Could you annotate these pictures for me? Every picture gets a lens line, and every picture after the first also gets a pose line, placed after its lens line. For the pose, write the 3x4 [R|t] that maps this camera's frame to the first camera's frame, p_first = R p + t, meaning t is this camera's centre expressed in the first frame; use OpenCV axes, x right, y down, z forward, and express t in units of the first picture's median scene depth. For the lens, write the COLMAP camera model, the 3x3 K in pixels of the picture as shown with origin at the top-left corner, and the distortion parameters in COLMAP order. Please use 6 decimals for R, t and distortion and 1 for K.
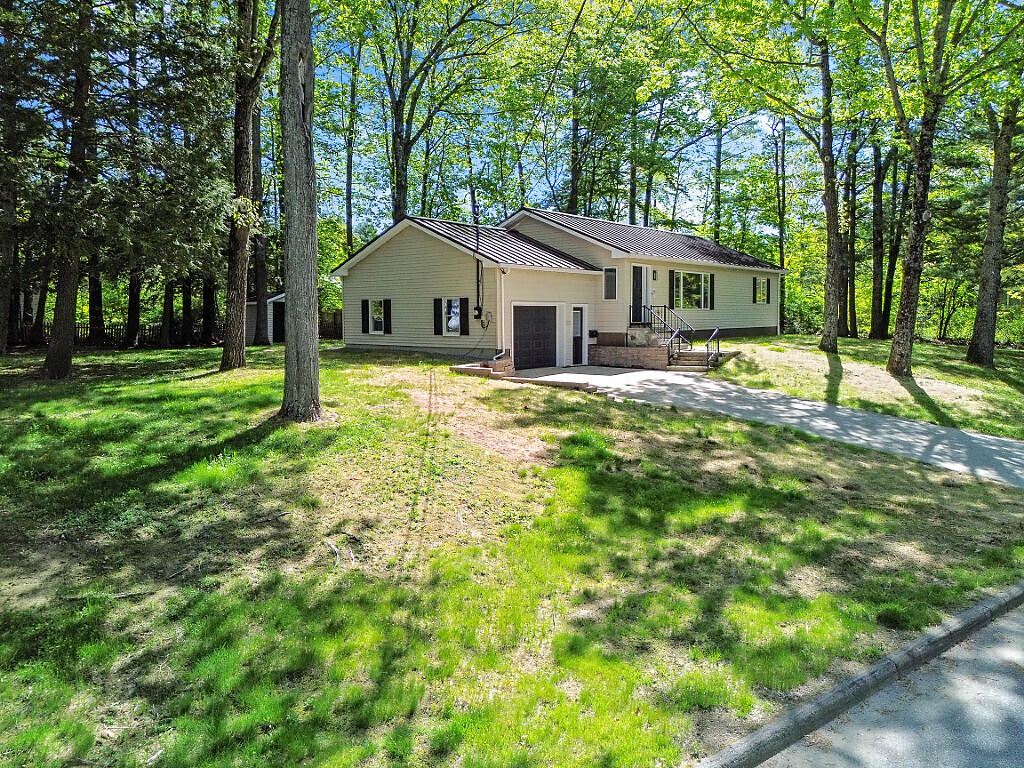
lens RADIAL K [[733.2, 0, 512.0], [0, 733.2, 374.7], [0, 0, 1]] dist [0.047700, -0.028894]
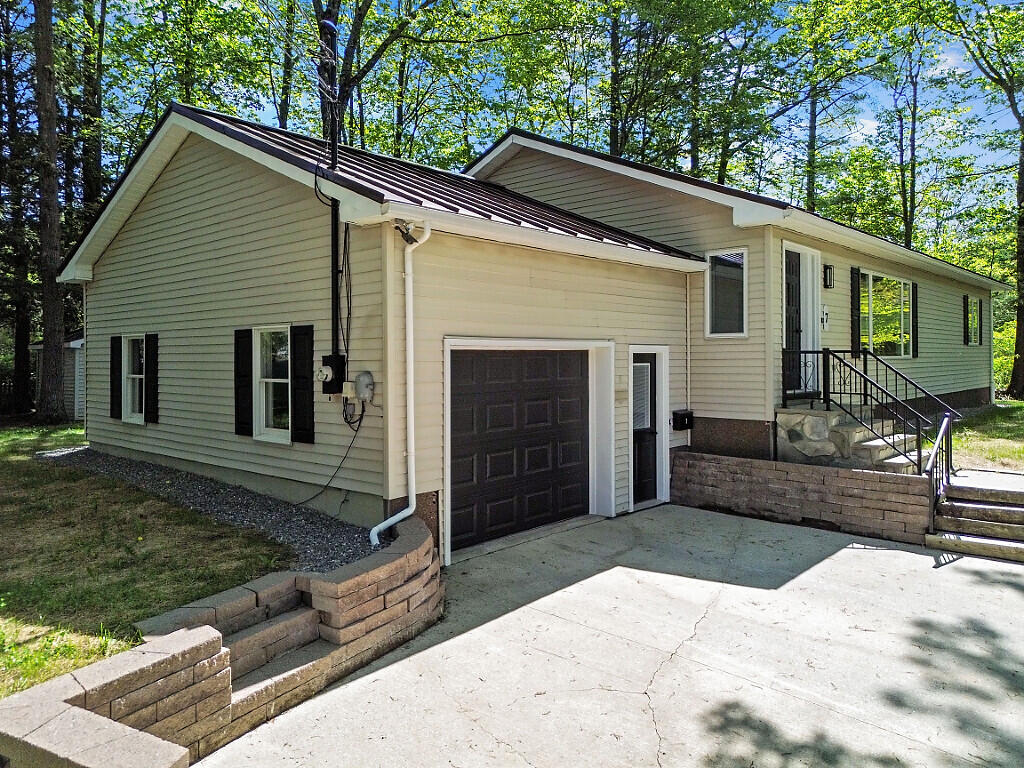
lens RADIAL K [[733.2, 0, 512.3], [0, 733.2, 375.3], [0, 0, 1]] dist [0.047700, -0.028894]
pose [[0.999217, 0.003015, -0.039445, 0.035218], [-0.005154, 0.998514, -0.054243, -0.058920], [0.039223, 0.054404, 0.997748, 0.607469]]
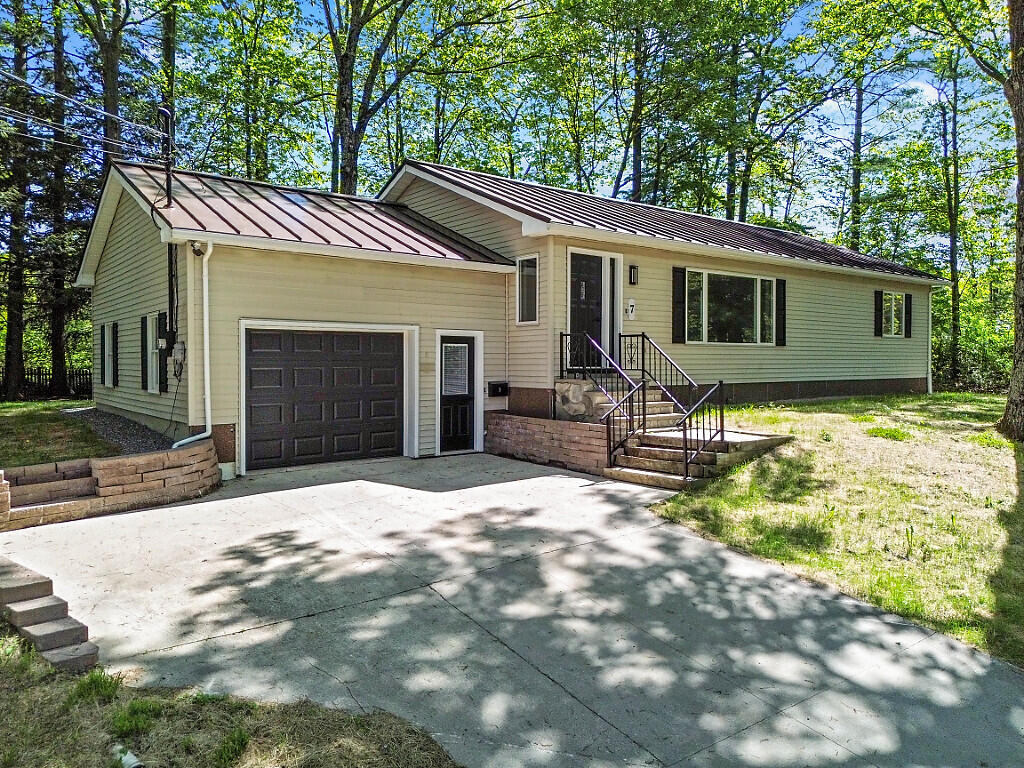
lens RADIAL K [[733.2, 0, 518.0], [0, 733.2, 386.8], [0, 0, 1]] dist [0.047700, -0.028894]
pose [[0.979411, 0.012448, -0.201491, 0.228300], [-0.021487, 0.998855, -0.042738, -0.036998], [0.200729, 0.046188, 0.978557, 0.516524]]
